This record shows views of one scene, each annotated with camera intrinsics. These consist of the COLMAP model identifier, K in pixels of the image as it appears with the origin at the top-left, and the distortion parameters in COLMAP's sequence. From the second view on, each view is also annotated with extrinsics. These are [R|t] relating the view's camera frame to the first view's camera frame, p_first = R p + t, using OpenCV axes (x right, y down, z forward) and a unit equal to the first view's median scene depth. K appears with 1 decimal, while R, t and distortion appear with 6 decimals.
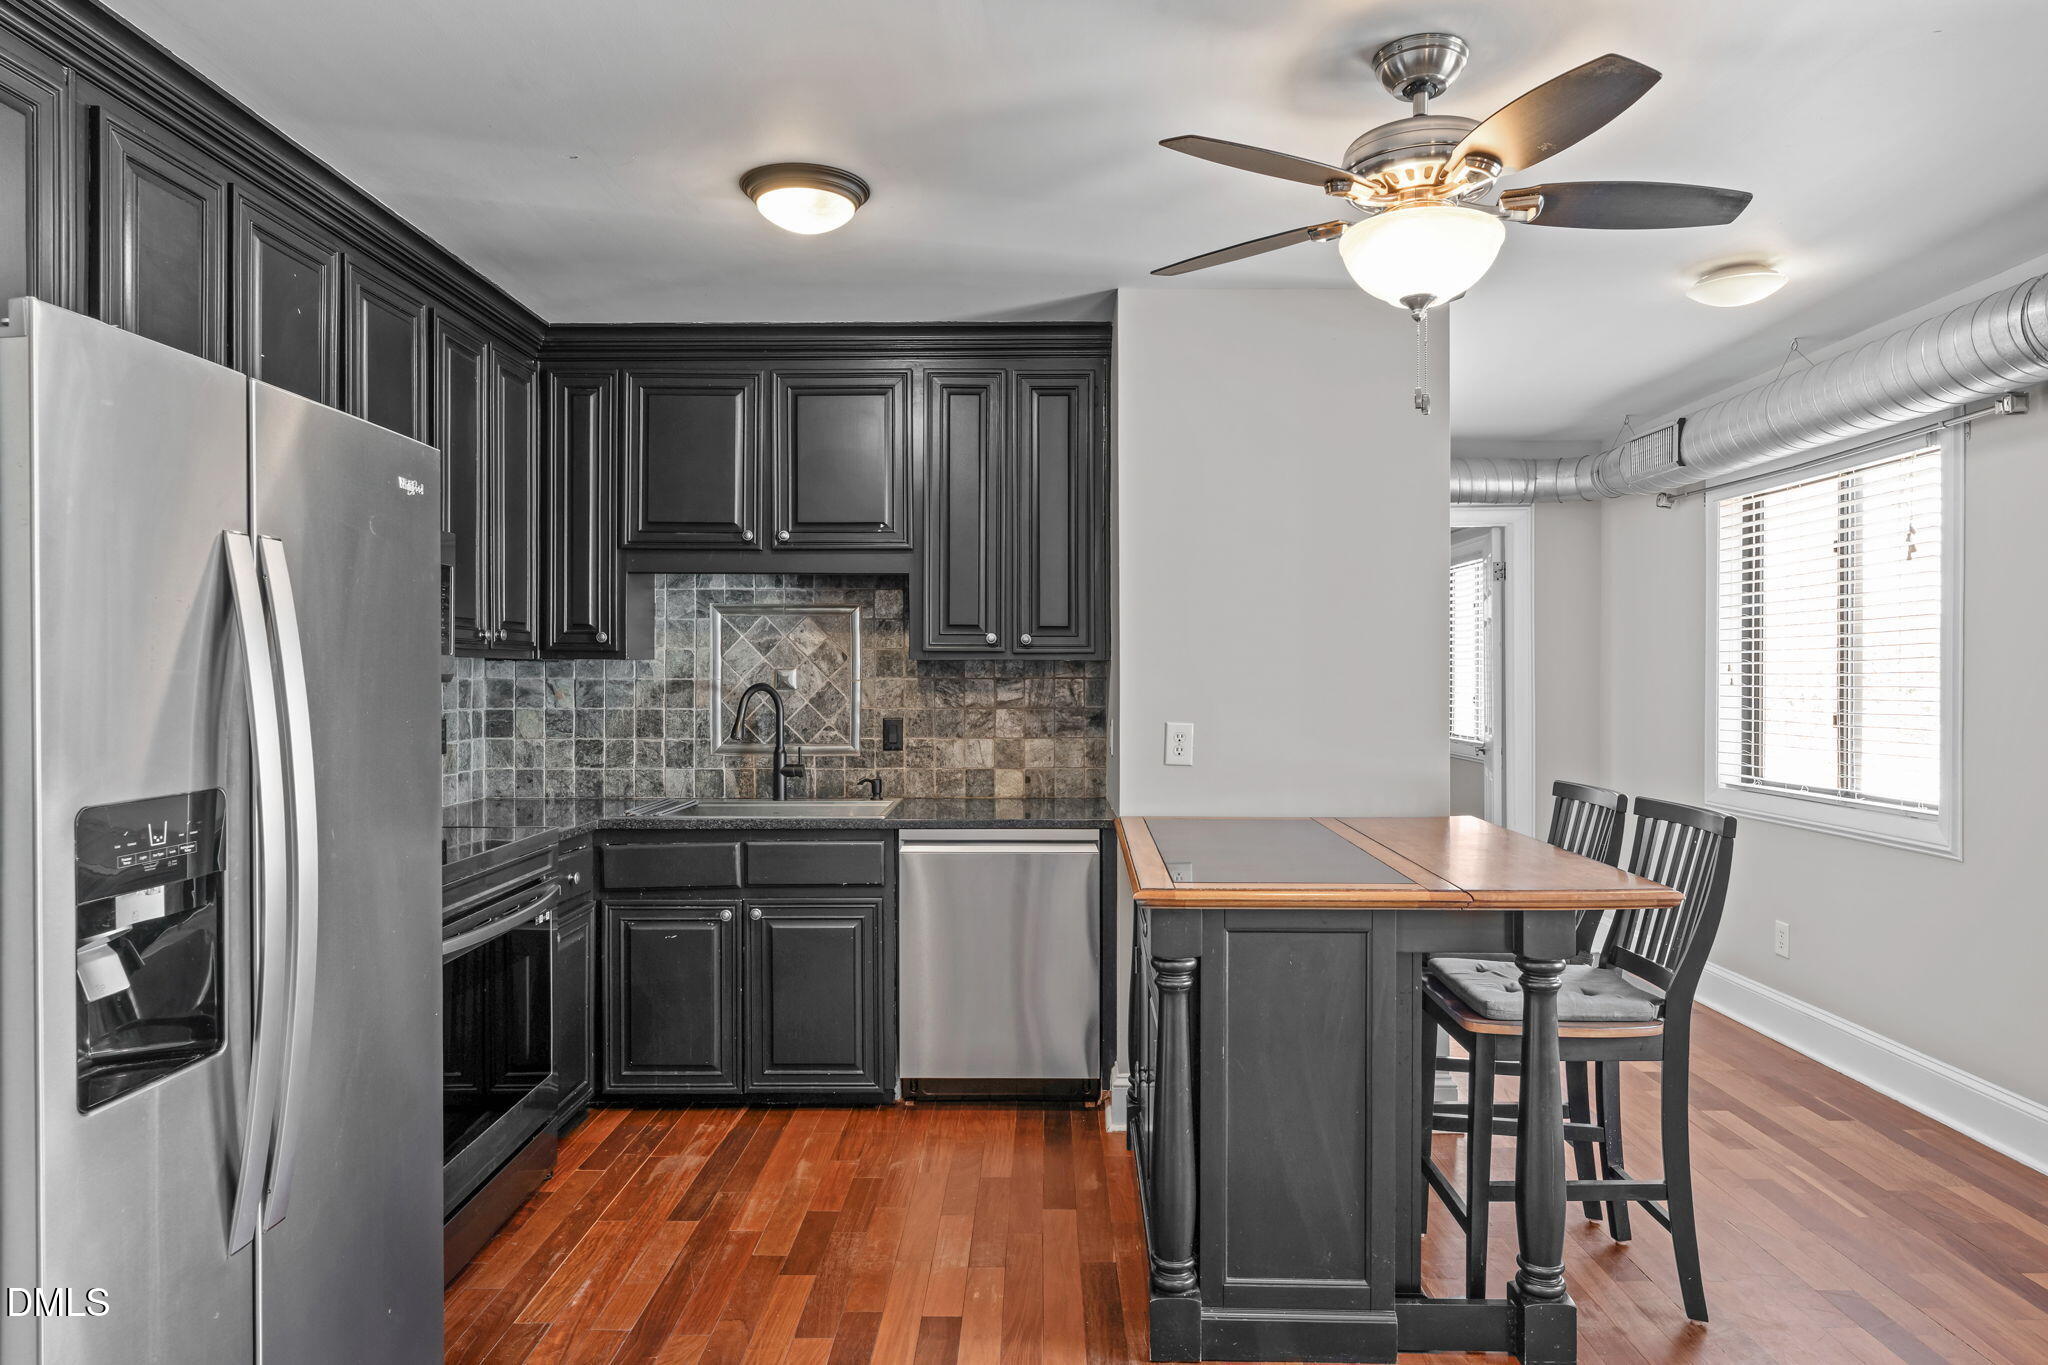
lens RADIAL K [[1206.3, 0, 1006.2], [0, 1206.3, 687.4], [0, 0, 1]] dist [-0.006528, -0.001627]
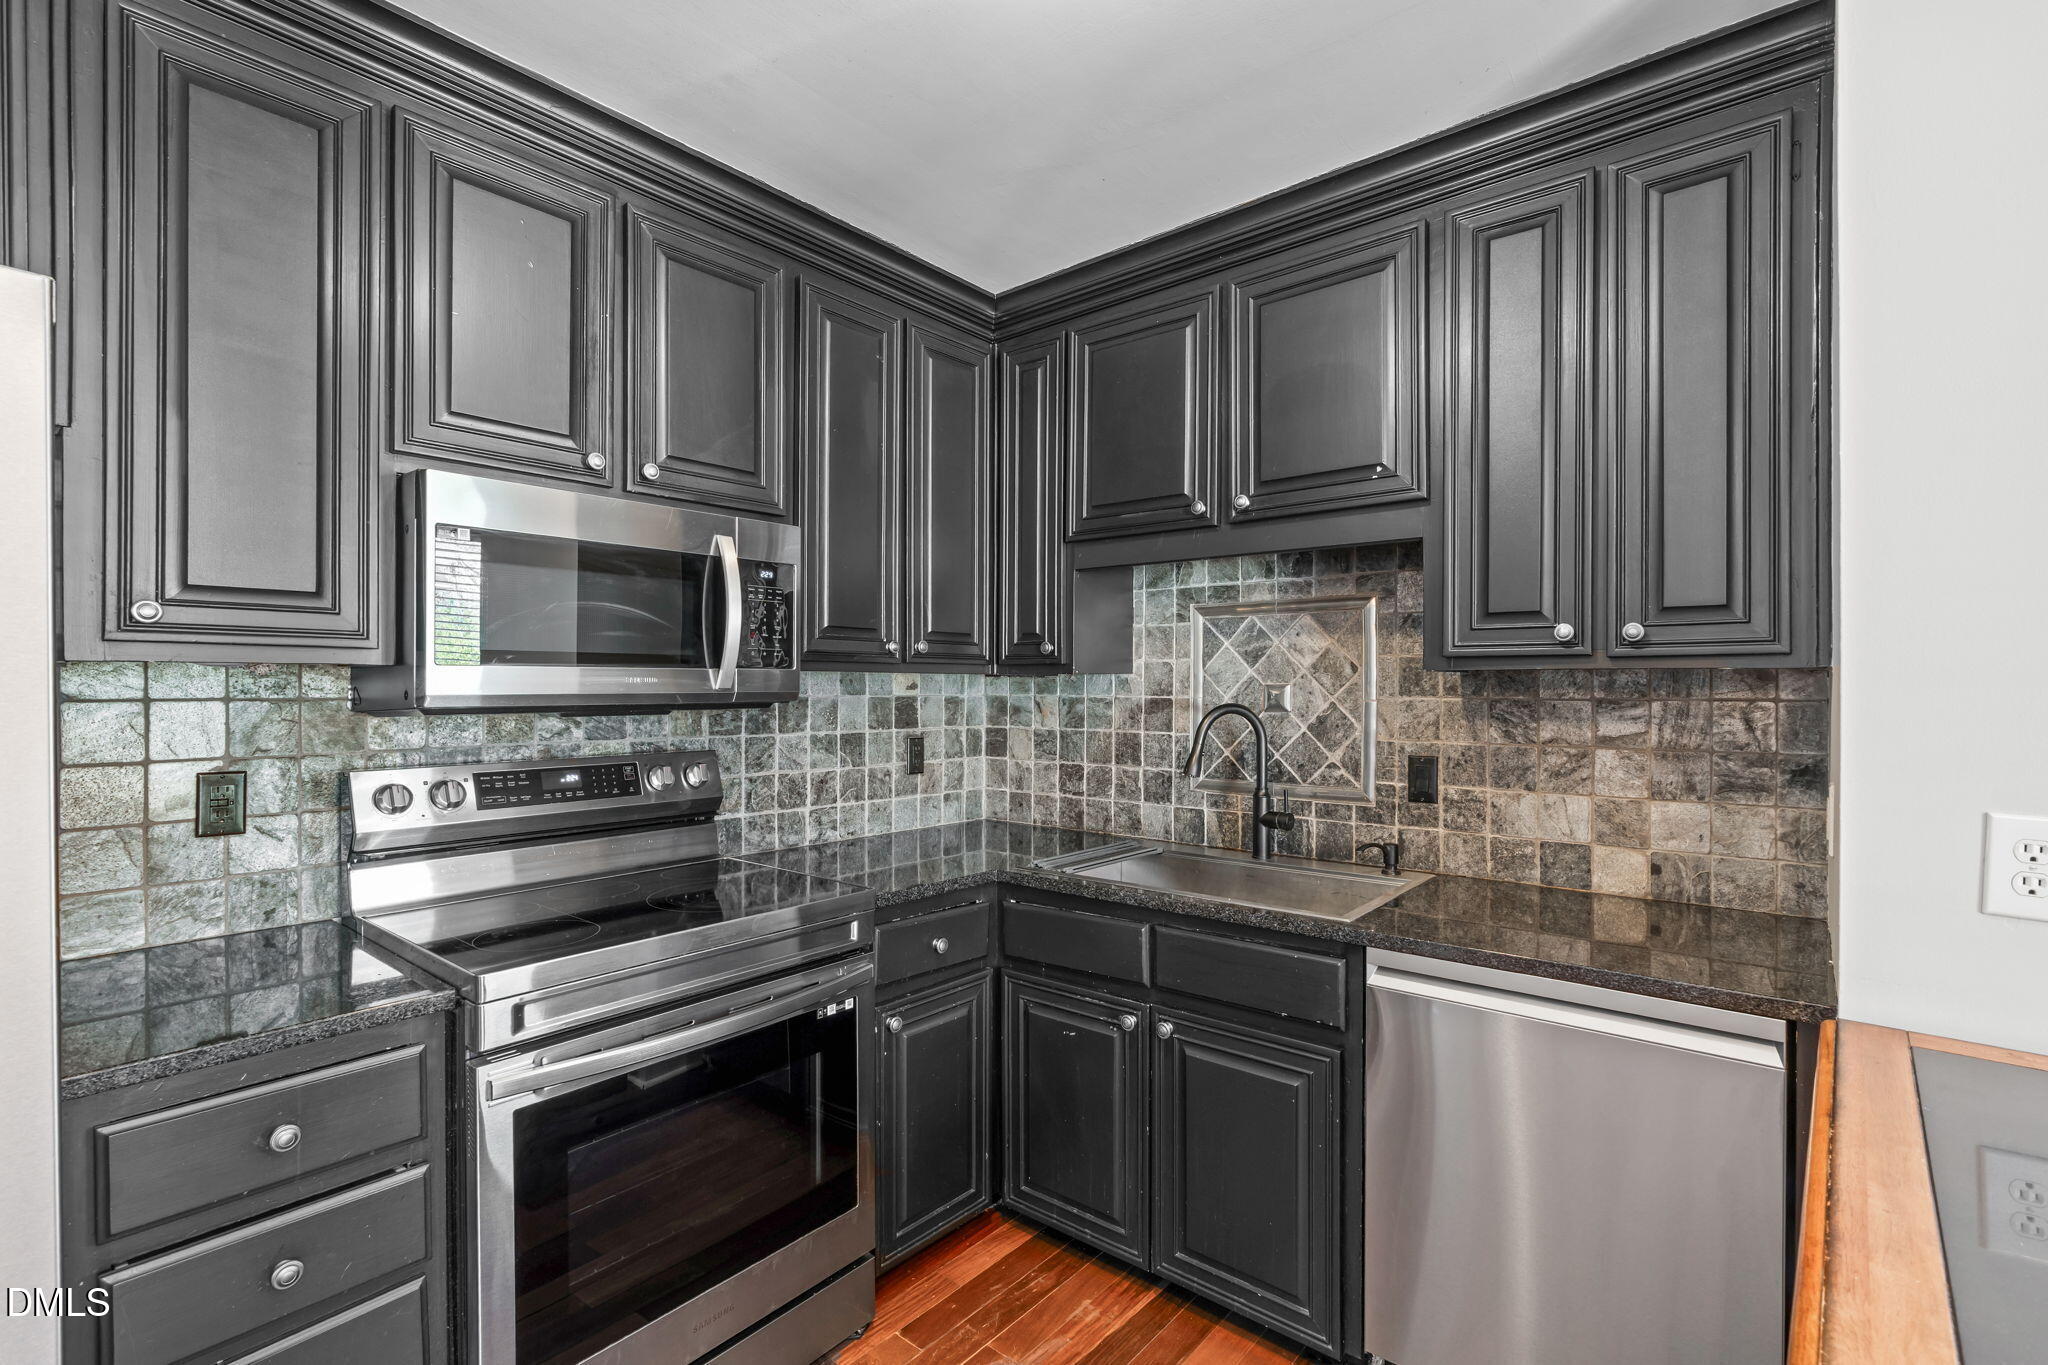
lens RADIAL K [[915.4, 0, 1038.9], [0, 915.4, 692.2], [0, 0, 1]] dist [-0.008483, 0.001942]
pose [[0.783269, 0.003767, -0.621672, 0.063892], [-0.007854, 0.999962, -0.003835, -0.007726], [0.621633, 0.007887, 0.783269, 0.493228]]
